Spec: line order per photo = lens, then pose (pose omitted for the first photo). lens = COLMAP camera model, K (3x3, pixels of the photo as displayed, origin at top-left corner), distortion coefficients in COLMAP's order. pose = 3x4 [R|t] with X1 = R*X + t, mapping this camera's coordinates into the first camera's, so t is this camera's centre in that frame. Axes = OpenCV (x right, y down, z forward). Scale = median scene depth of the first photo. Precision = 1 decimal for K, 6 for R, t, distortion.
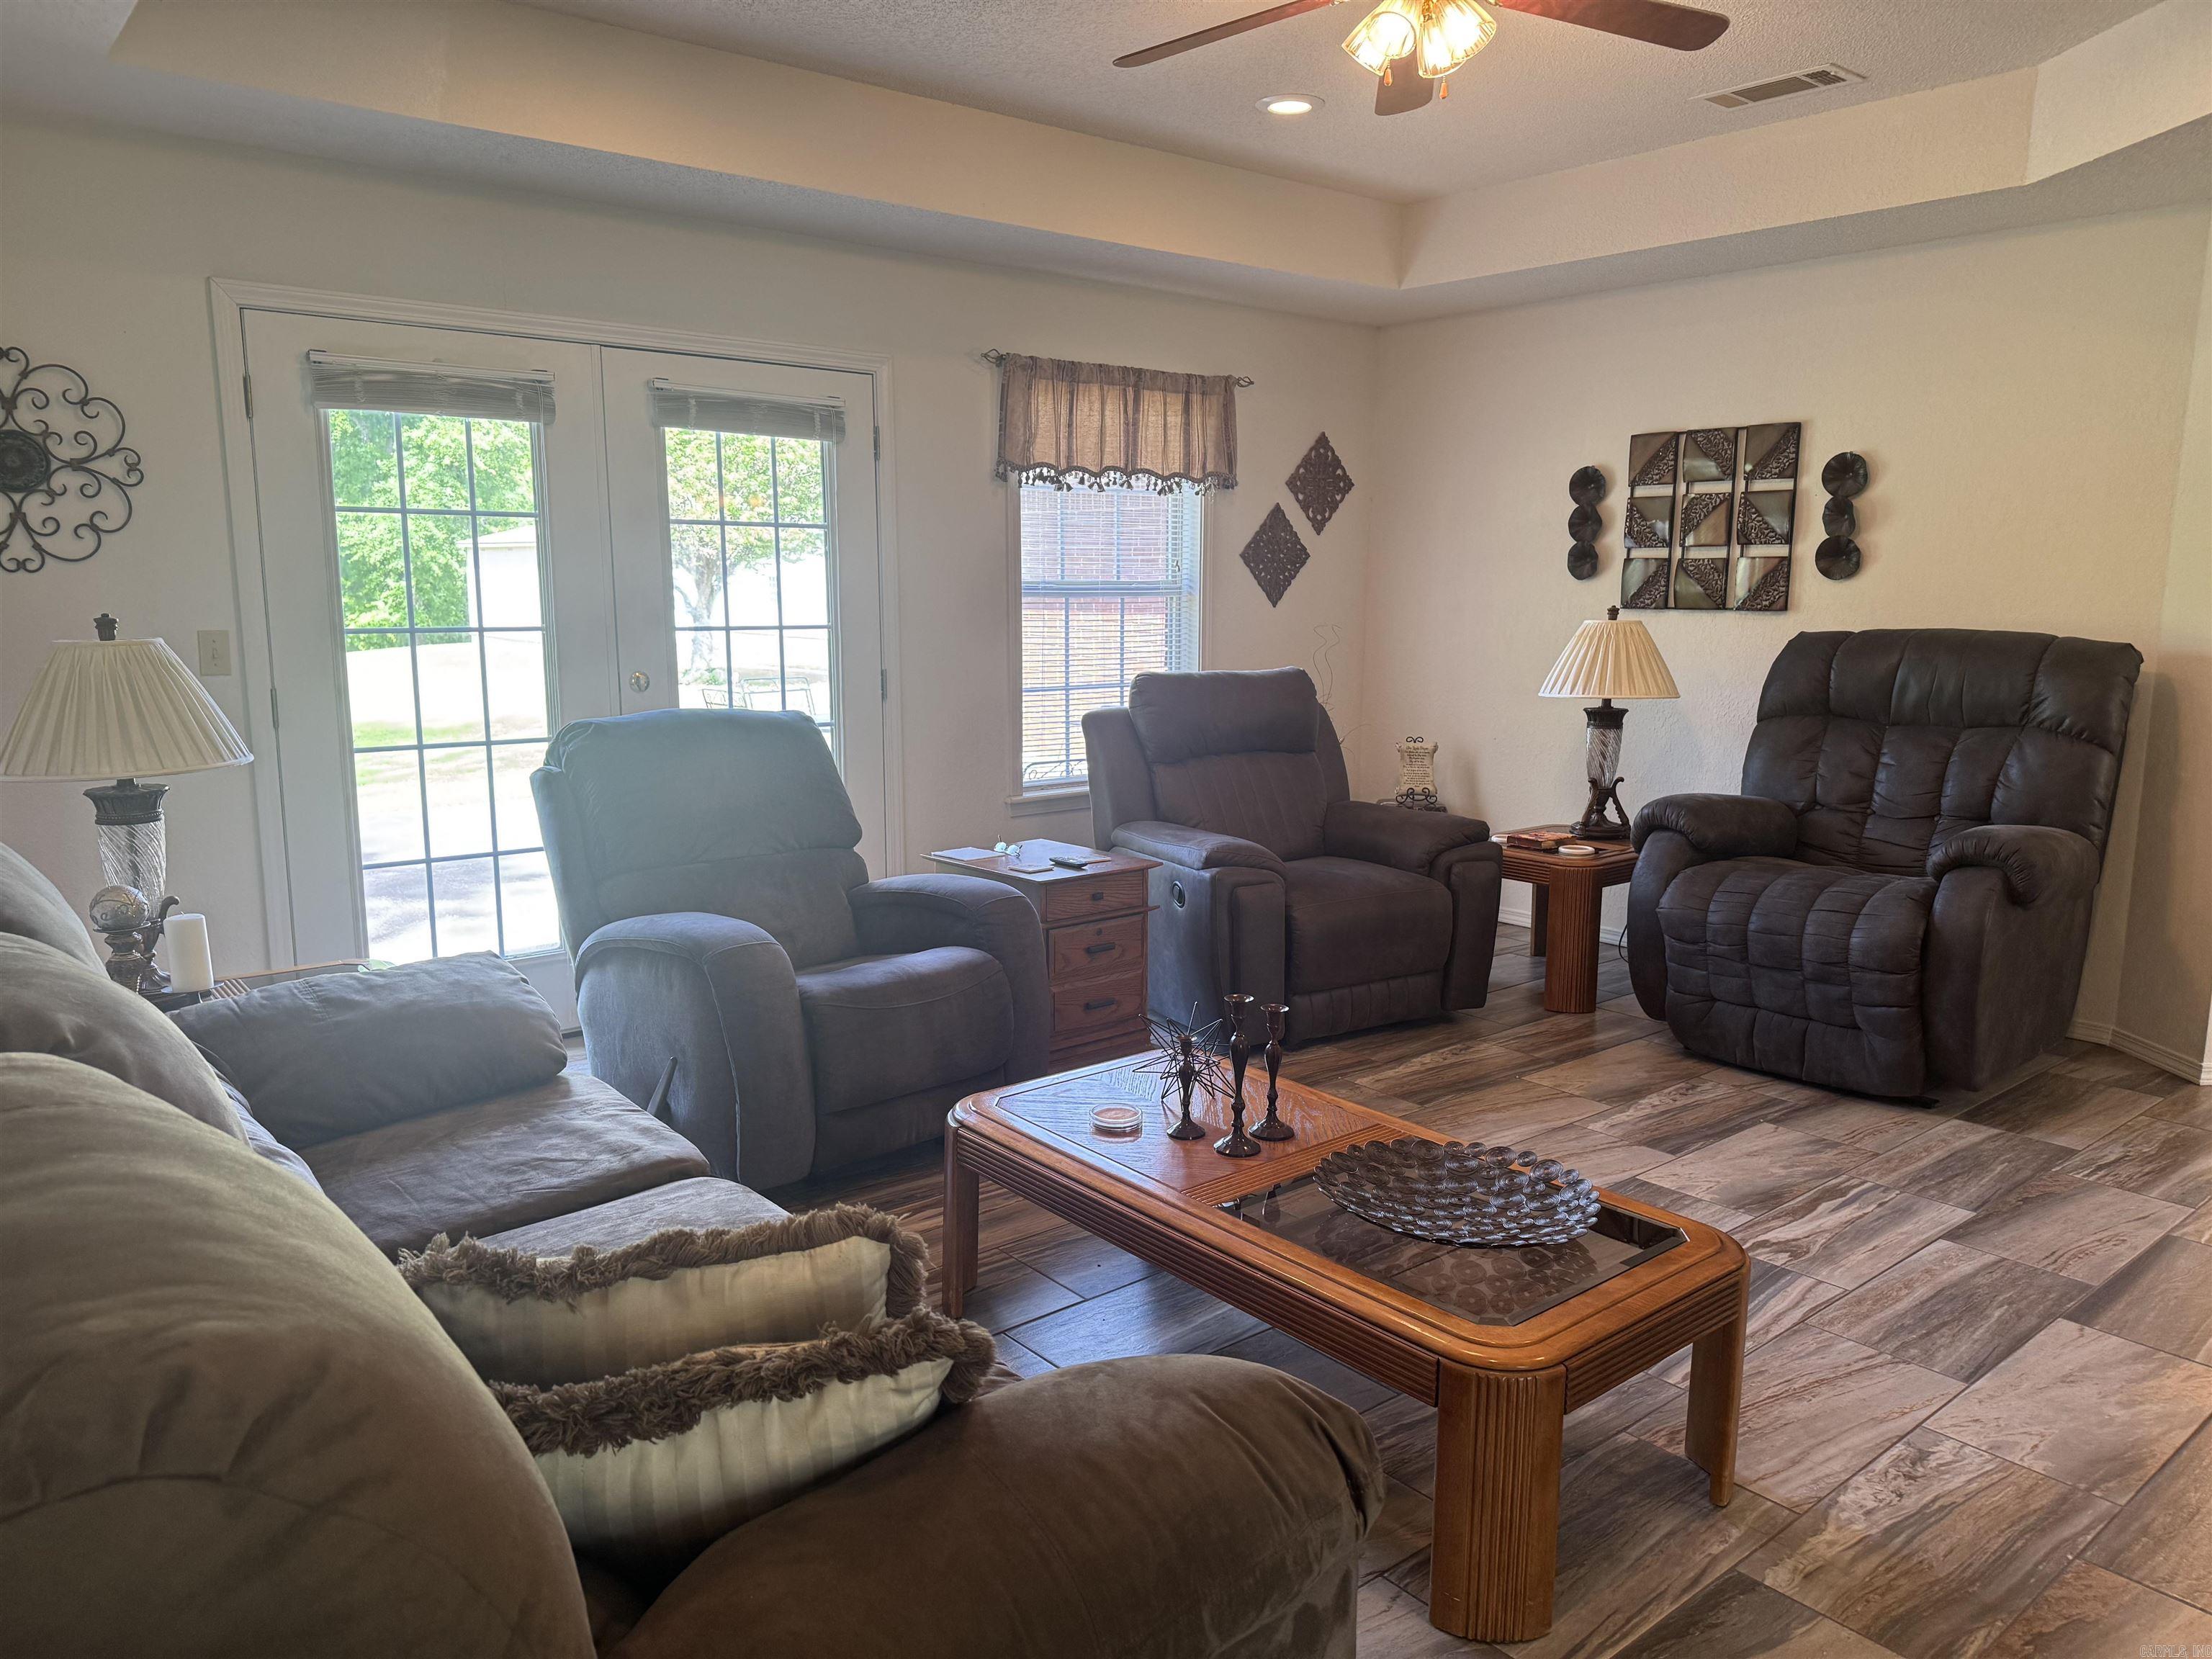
lens RADIAL K [[1527.0, 0, 1110.3], [0, 1527.0, 839.3], [0, 0, 1]] dist [0.076464, -0.094889]
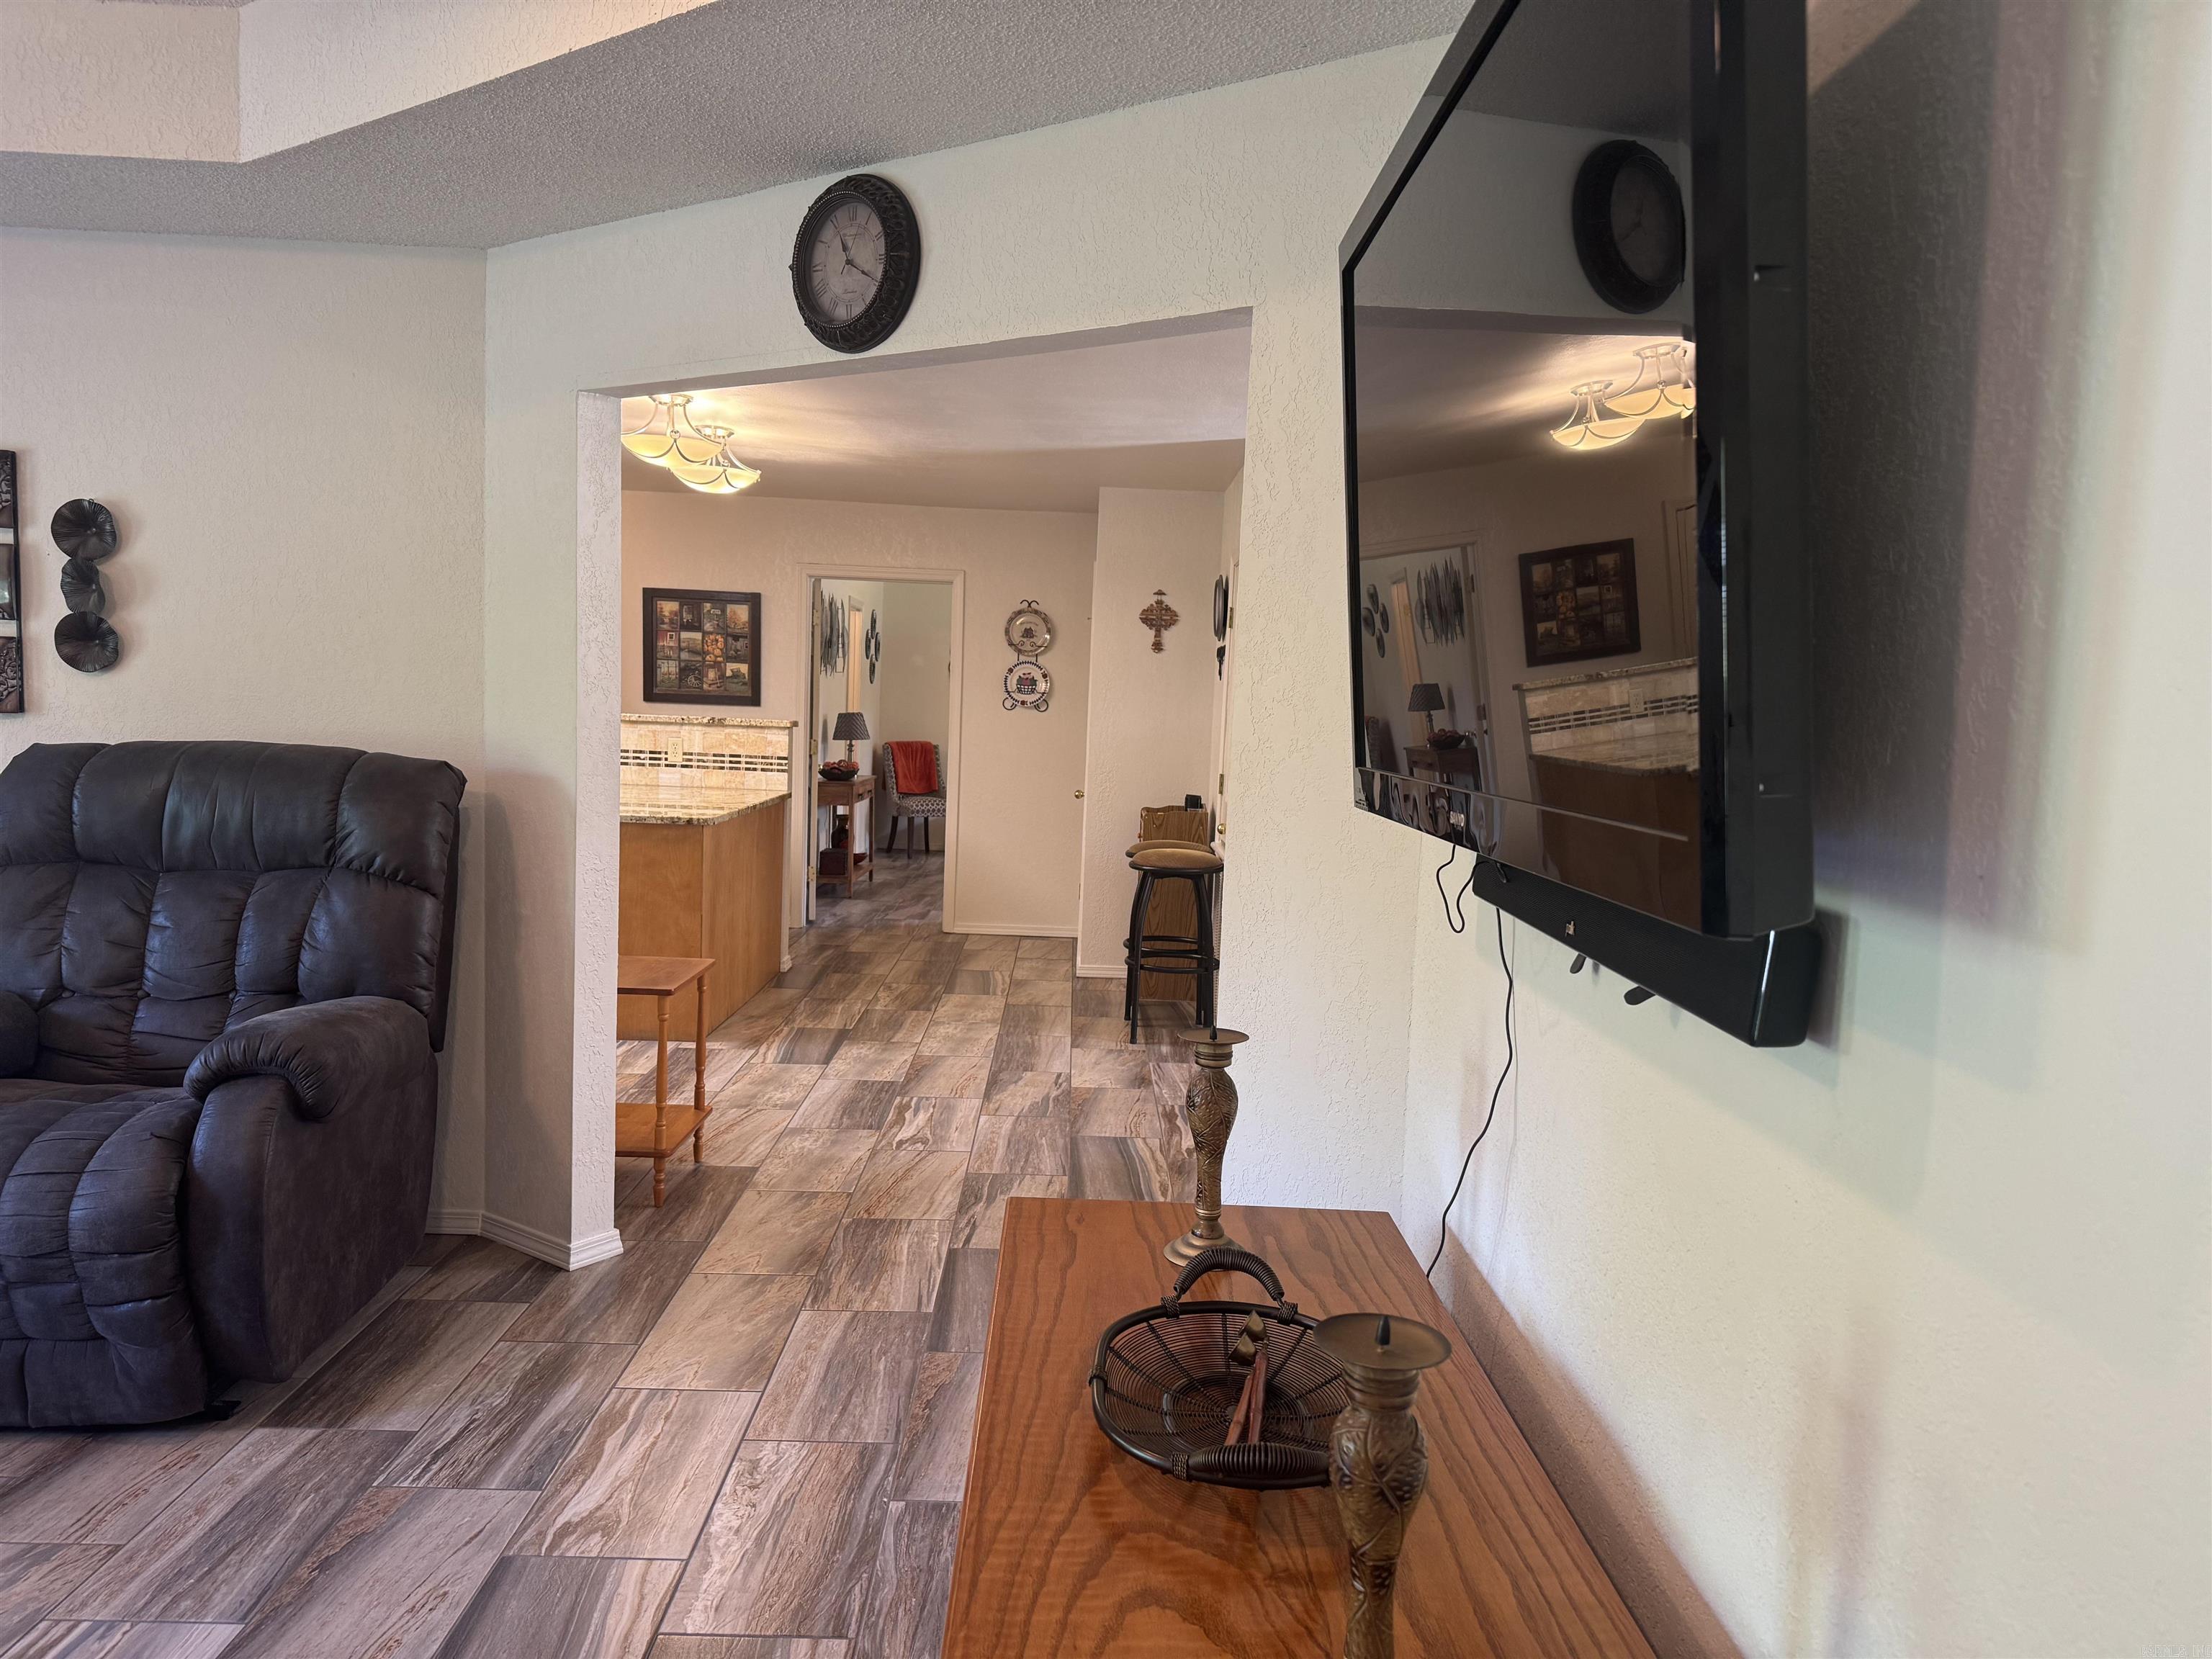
lens RADIAL K [[1602.3, 0, 1185.7], [0, 1602.3, 843.2], [0, 0, 1]] dist [0.030883, -0.044084]
pose [[0.590388, -0.056555, 0.805136, 0.187049], [0.099231, 0.995060, -0.002868, -0.039396], [-0.800997, 0.081588, 0.593083, 0.166018]]
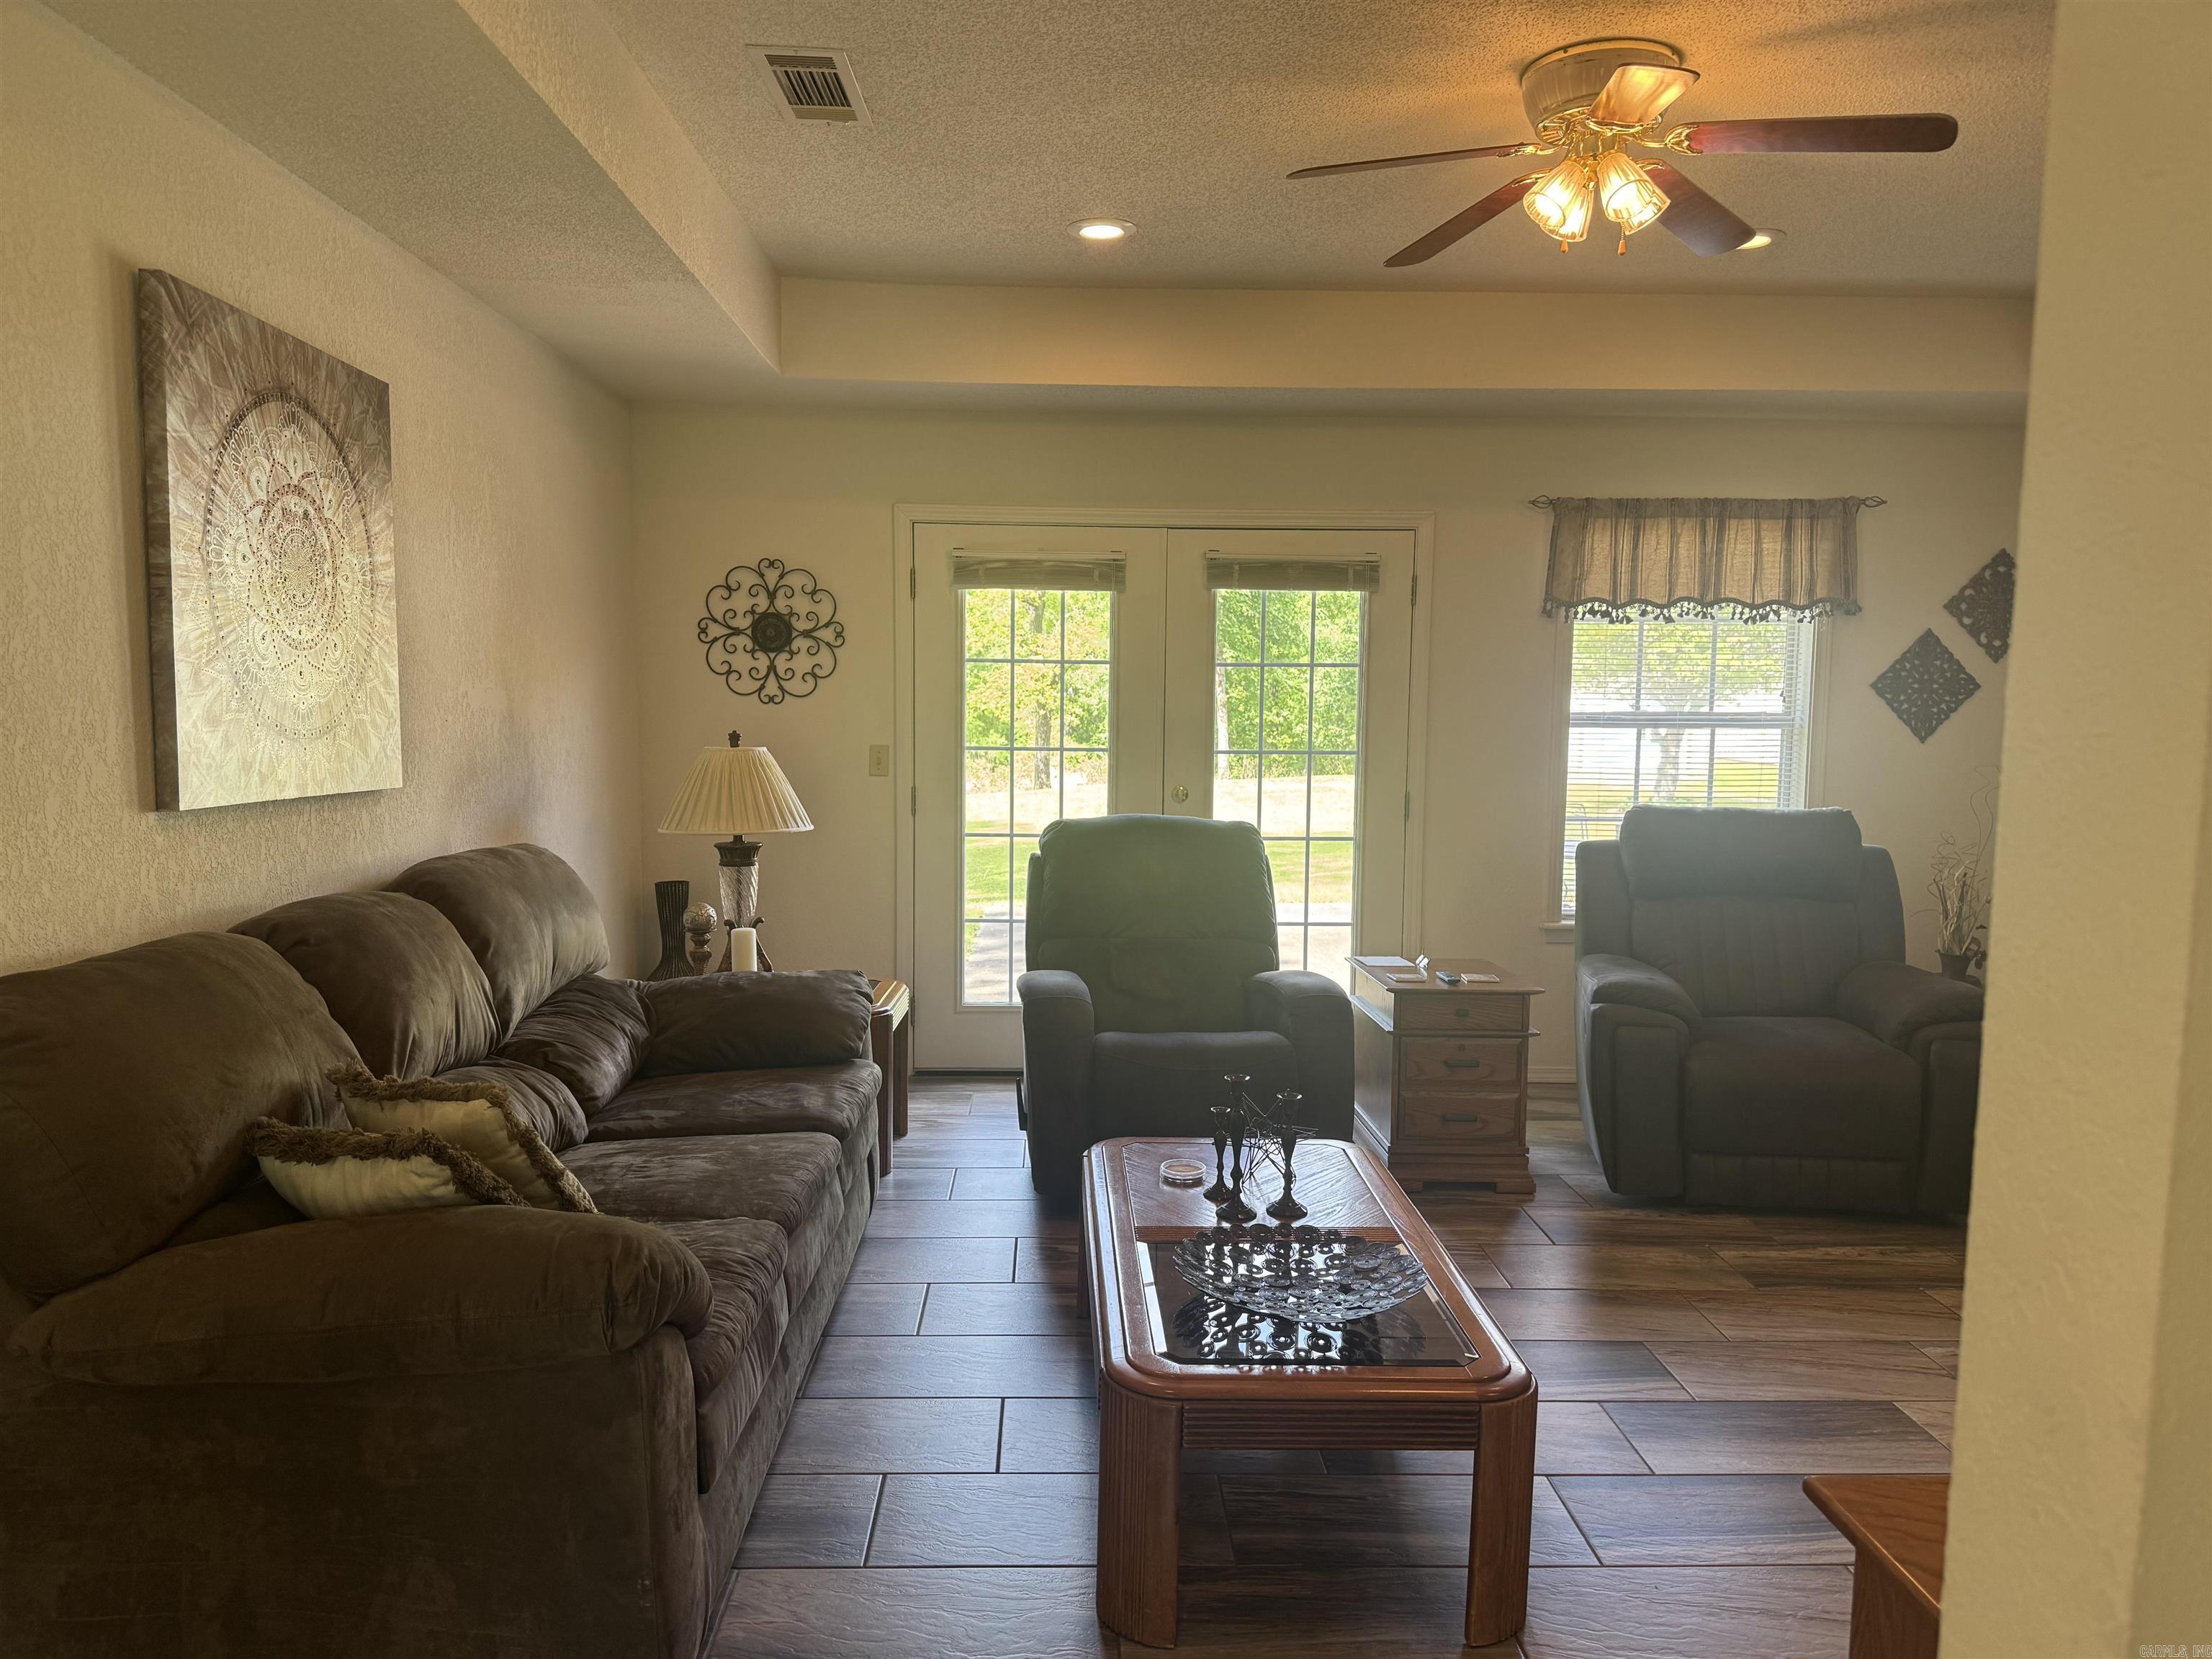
lens RADIAL K [[1539.1, 0, 1118.1], [0, 1539.1, 829.3], [0, 0, 1]] dist [0.177519, -0.347837]
pose [[0.792616, 0.056812, -0.607069, 0.423557], [-0.108610, 0.992882, -0.048888, -0.009555], [0.599970, 0.104683, 0.793144, 0.000811]]
